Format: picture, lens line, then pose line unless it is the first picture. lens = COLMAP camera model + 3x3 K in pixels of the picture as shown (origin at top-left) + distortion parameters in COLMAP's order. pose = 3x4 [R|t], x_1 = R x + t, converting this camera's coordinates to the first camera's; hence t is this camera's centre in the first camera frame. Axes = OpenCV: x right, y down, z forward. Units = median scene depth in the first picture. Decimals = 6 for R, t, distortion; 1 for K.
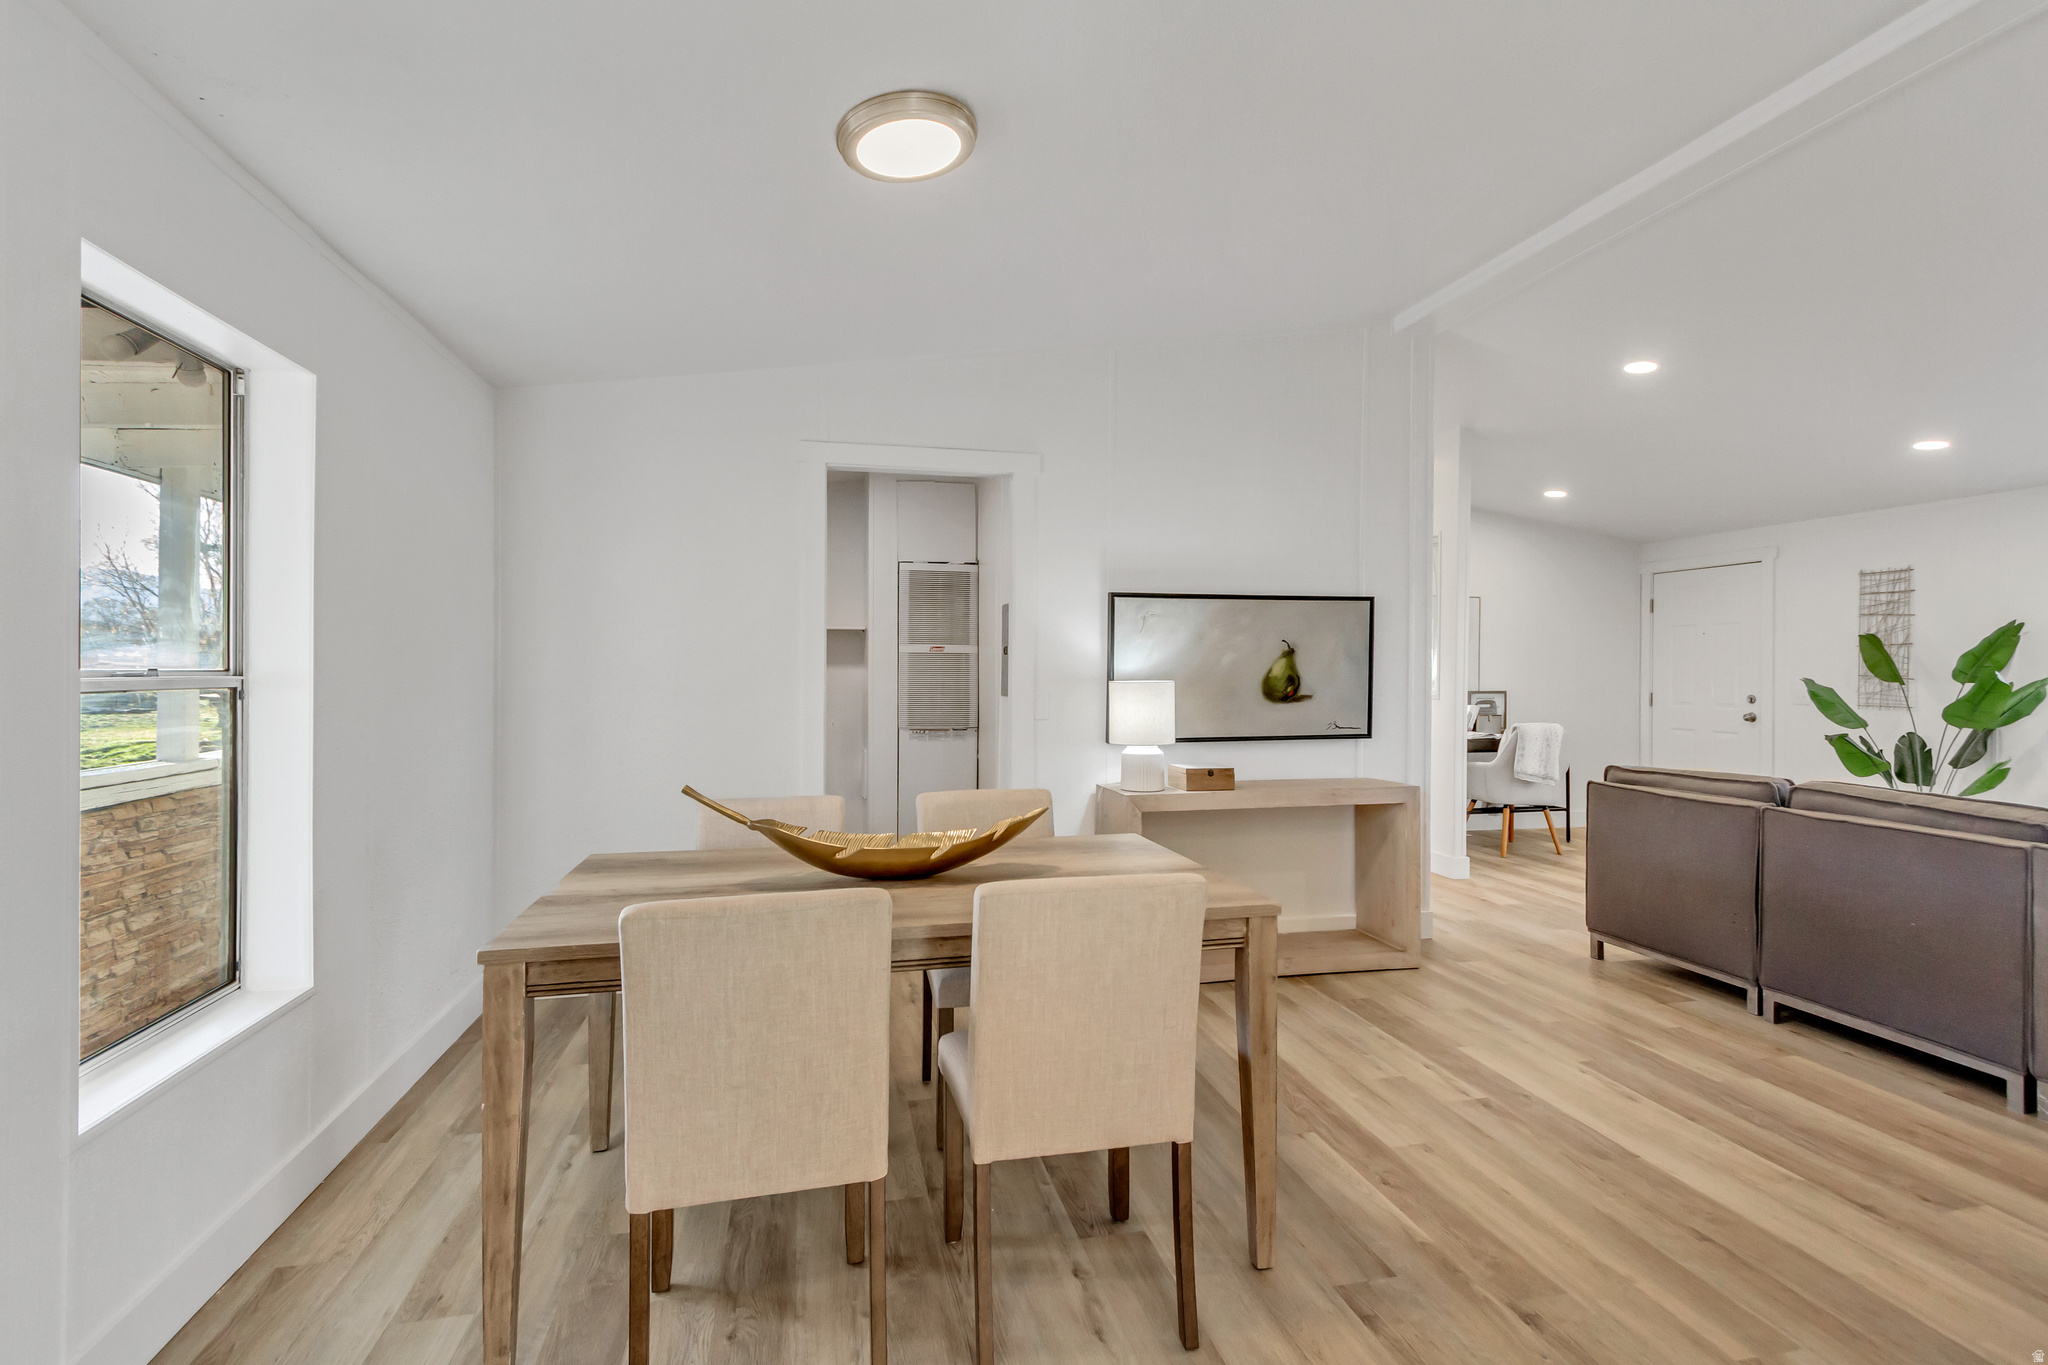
lens RADIAL K [[957.4, 0, 1023.9], [0, 957.4, 674.7], [0, 0, 1]] dist [-0.001852, -0.000442]
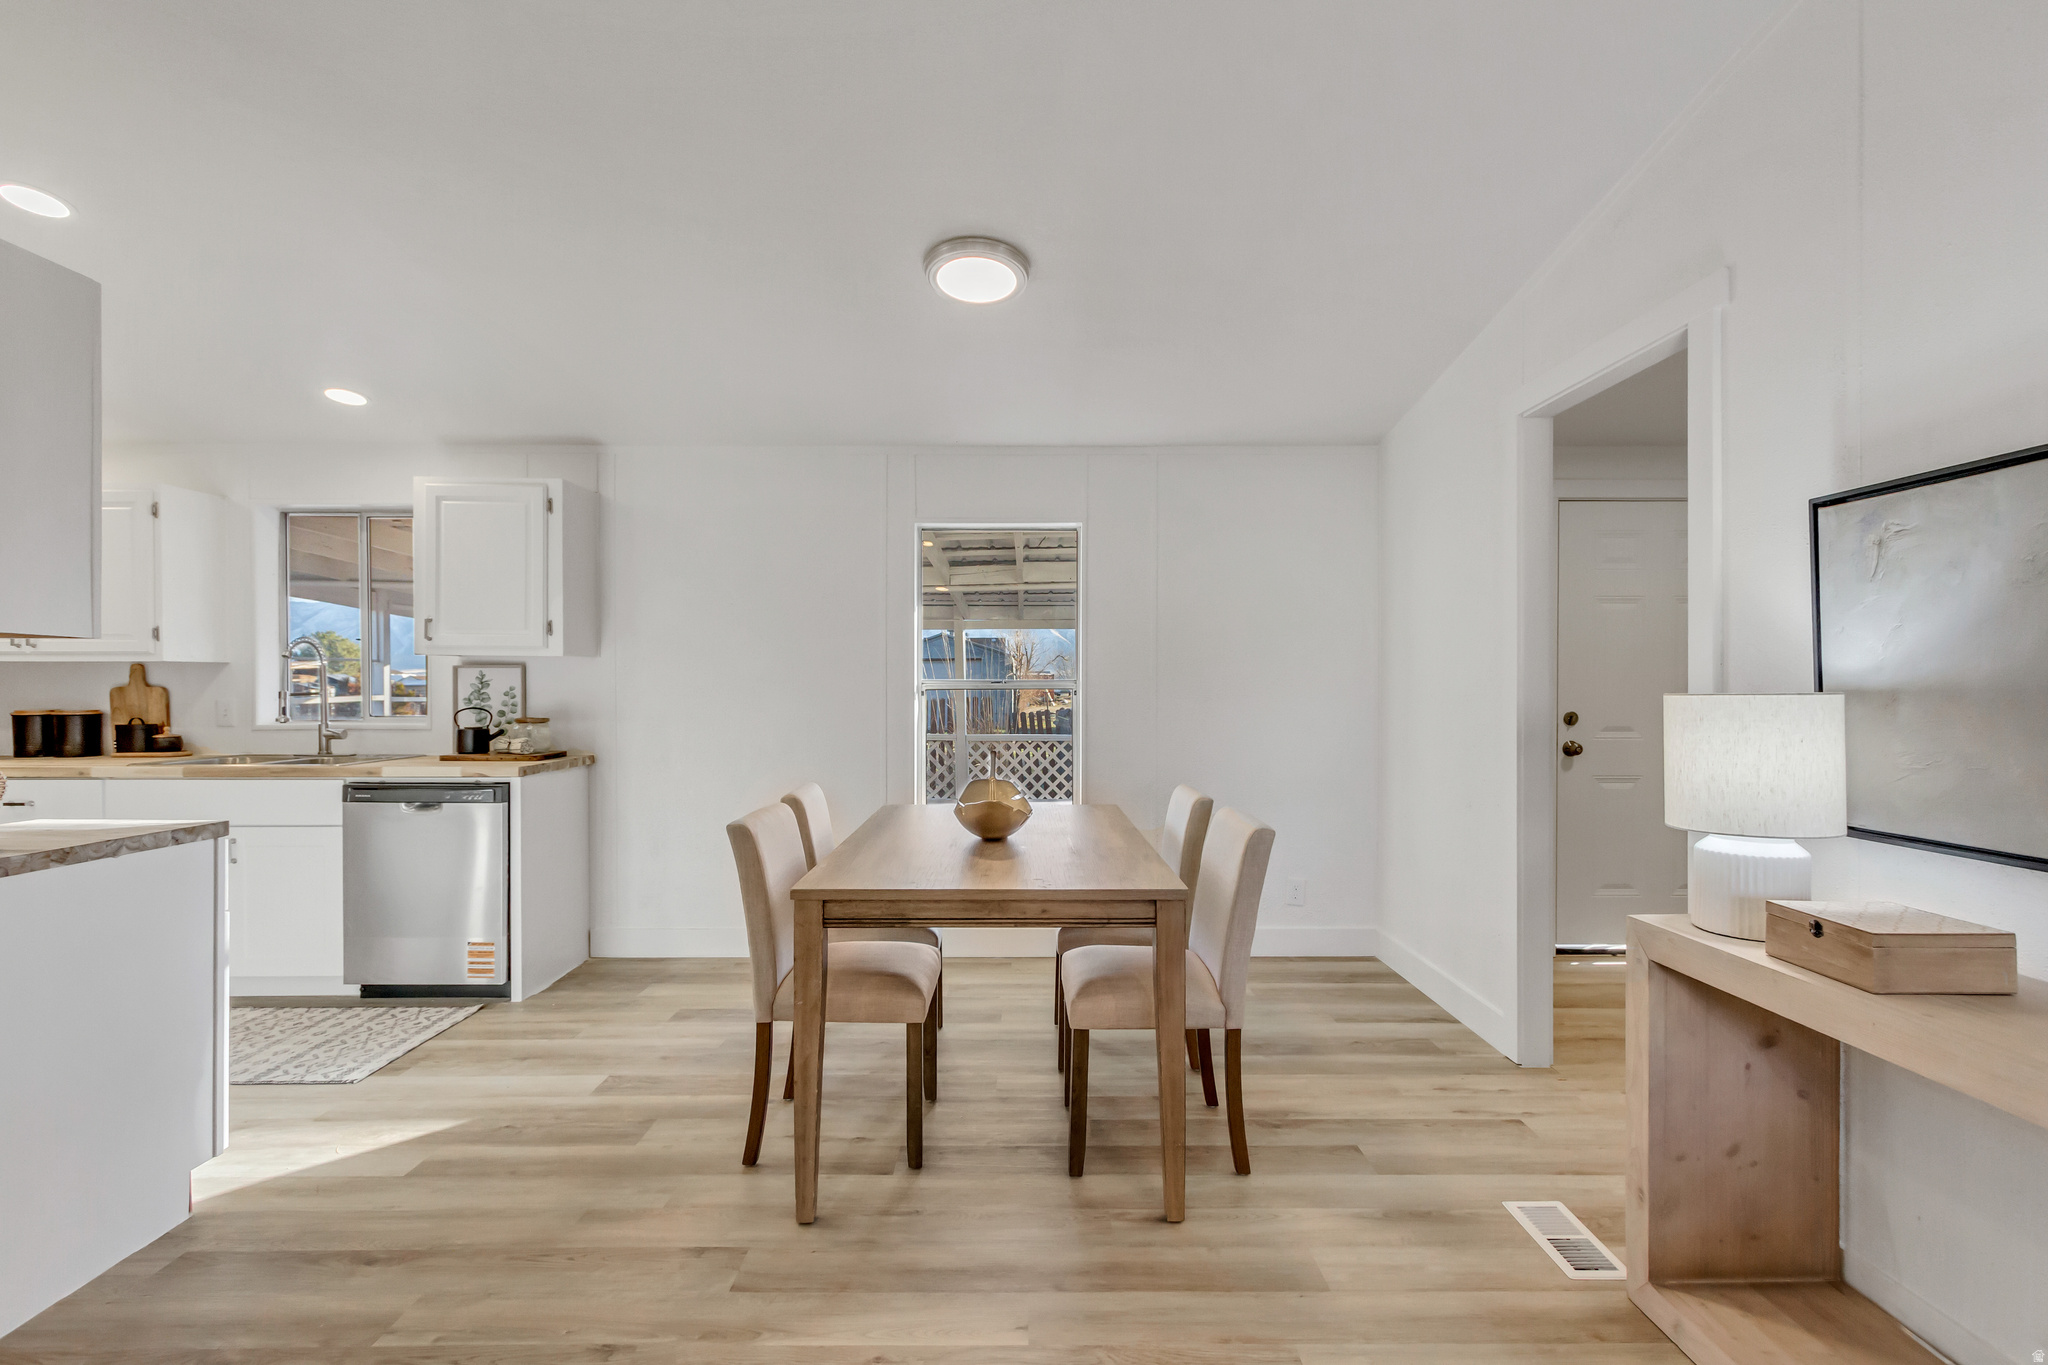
lens RADIAL K [[957.4, 0, 1023.9], [0, 957.4, 674.7], [0, 0, 1]] dist [-0.001852, -0.000442]
pose [[-0.218578, -0.004956, -0.975807, 0.651167], [-0.003347, 0.999985, -0.004330, 0.000950], [0.975814, 0.002319, -0.218591, 0.764953]]
